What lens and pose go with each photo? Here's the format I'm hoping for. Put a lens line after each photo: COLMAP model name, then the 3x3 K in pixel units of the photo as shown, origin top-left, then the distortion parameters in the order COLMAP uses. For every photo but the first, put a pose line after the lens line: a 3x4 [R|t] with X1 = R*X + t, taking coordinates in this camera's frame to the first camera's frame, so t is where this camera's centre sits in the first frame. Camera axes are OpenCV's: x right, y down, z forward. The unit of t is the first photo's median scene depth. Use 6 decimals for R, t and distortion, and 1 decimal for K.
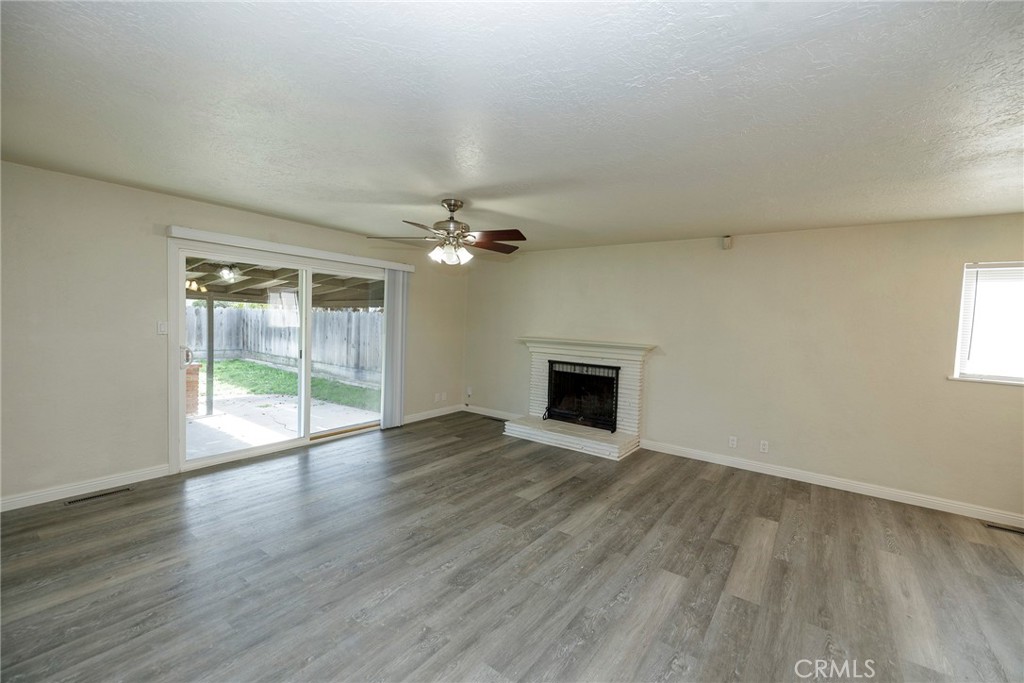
lens RADIAL K [[427.9, 0, 506.0], [0, 427.9, 339.5], [0, 0, 1]] dist [0.001254, -0.000362]
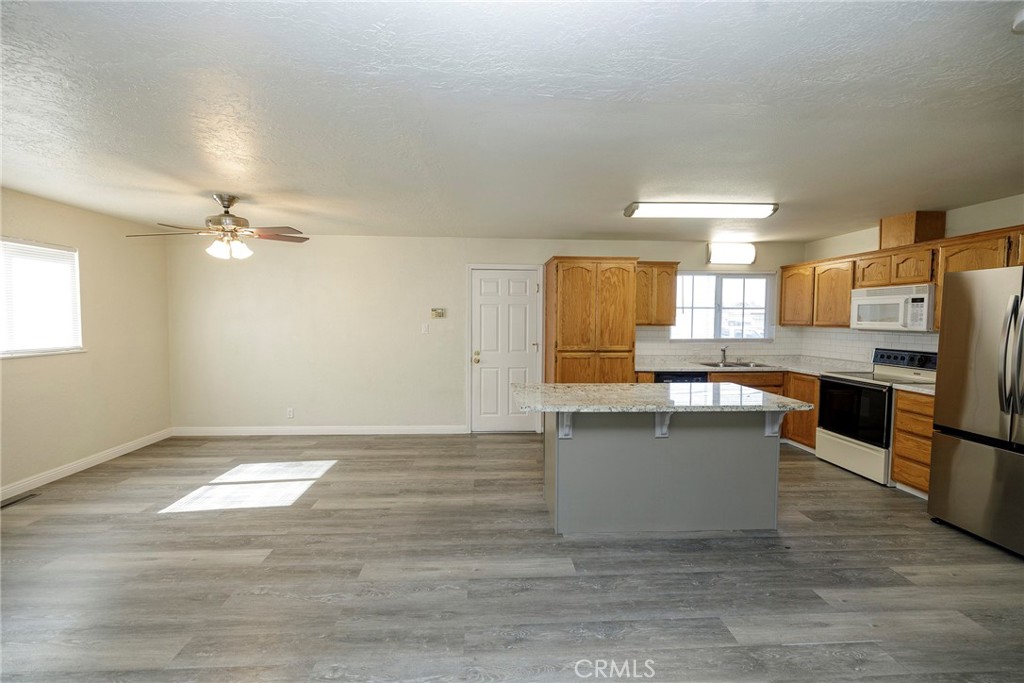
lens RADIAL K [[427.9, 0, 508.6], [0, 427.9, 338.7], [0, 0, 1]] dist [0.001254, -0.000362]
pose [[-0.639921, -0.078339, 0.764437, -0.246471], [0.003848, 0.994451, 0.105132, -0.032114], [-0.768431, 0.070217, -0.636068, 0.613983]]
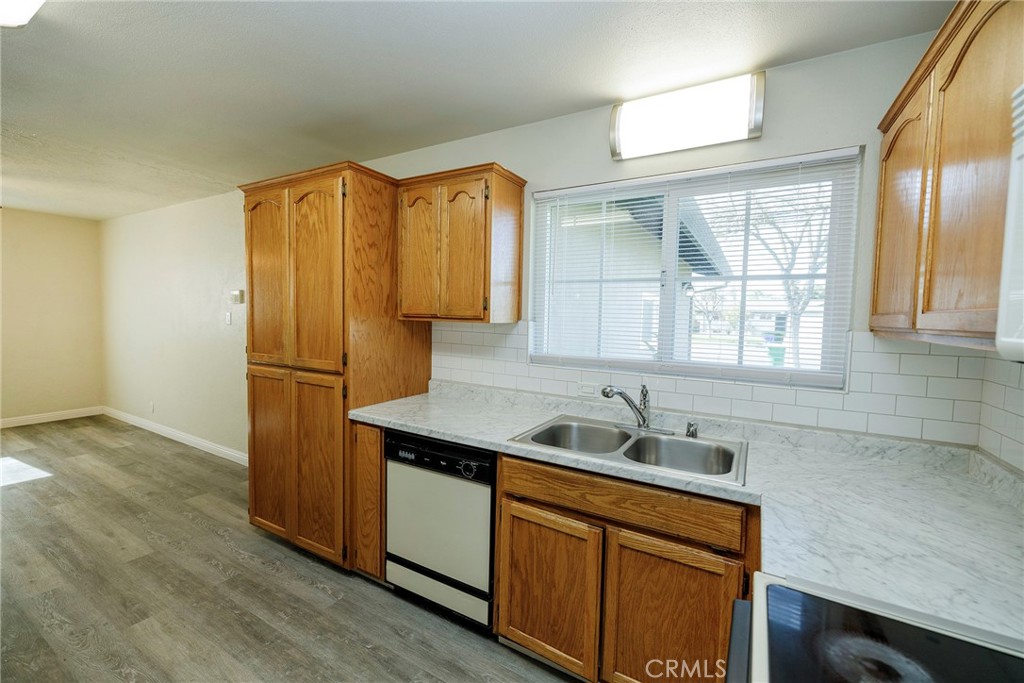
lens RADIAL K [[427.9, 0, 503.8], [0, 427.9, 339.4], [0, 0, 1]] dist [0.001254, -0.000362]
pose [[-0.098186, -0.088561, 0.991220, -0.100138], [0.012339, 0.995848, 0.090197, 0.044540], [-0.995092, 0.021087, -0.096685, -0.627158]]
